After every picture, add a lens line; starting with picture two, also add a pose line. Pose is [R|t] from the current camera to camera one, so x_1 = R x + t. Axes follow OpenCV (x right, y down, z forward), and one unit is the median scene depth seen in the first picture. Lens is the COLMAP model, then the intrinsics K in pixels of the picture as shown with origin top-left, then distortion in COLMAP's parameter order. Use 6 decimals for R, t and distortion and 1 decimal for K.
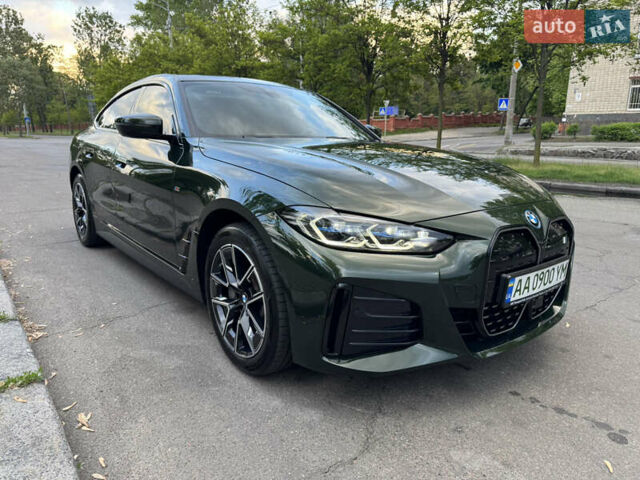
lens RADIAL K [[457.2, 0, 323.2], [0, 457.2, 230.3], [0, 0, 1]] dist [0.036475, -0.049440]
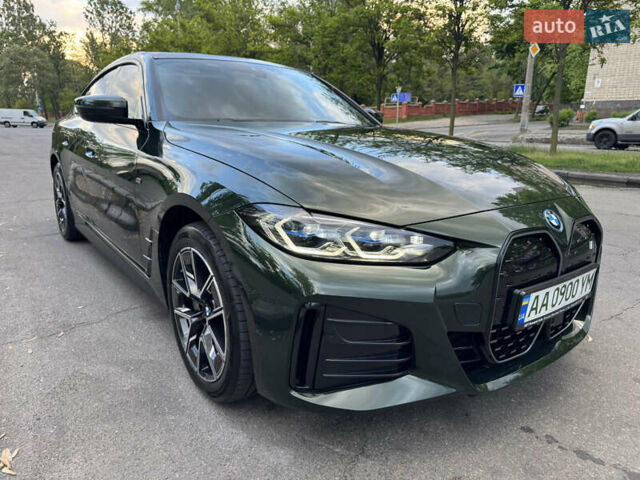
lens RADIAL K [[457.2, 0, 323.2], [0, 457.2, 230.3], [0, 0, 1]] dist [0.036475, -0.049440]
pose [[0.999646, 0.005759, -0.025971, 0.054311], [-0.005098, 0.999664, 0.025423, -0.020300], [0.026109, -0.025282, 0.999339, 0.137047]]
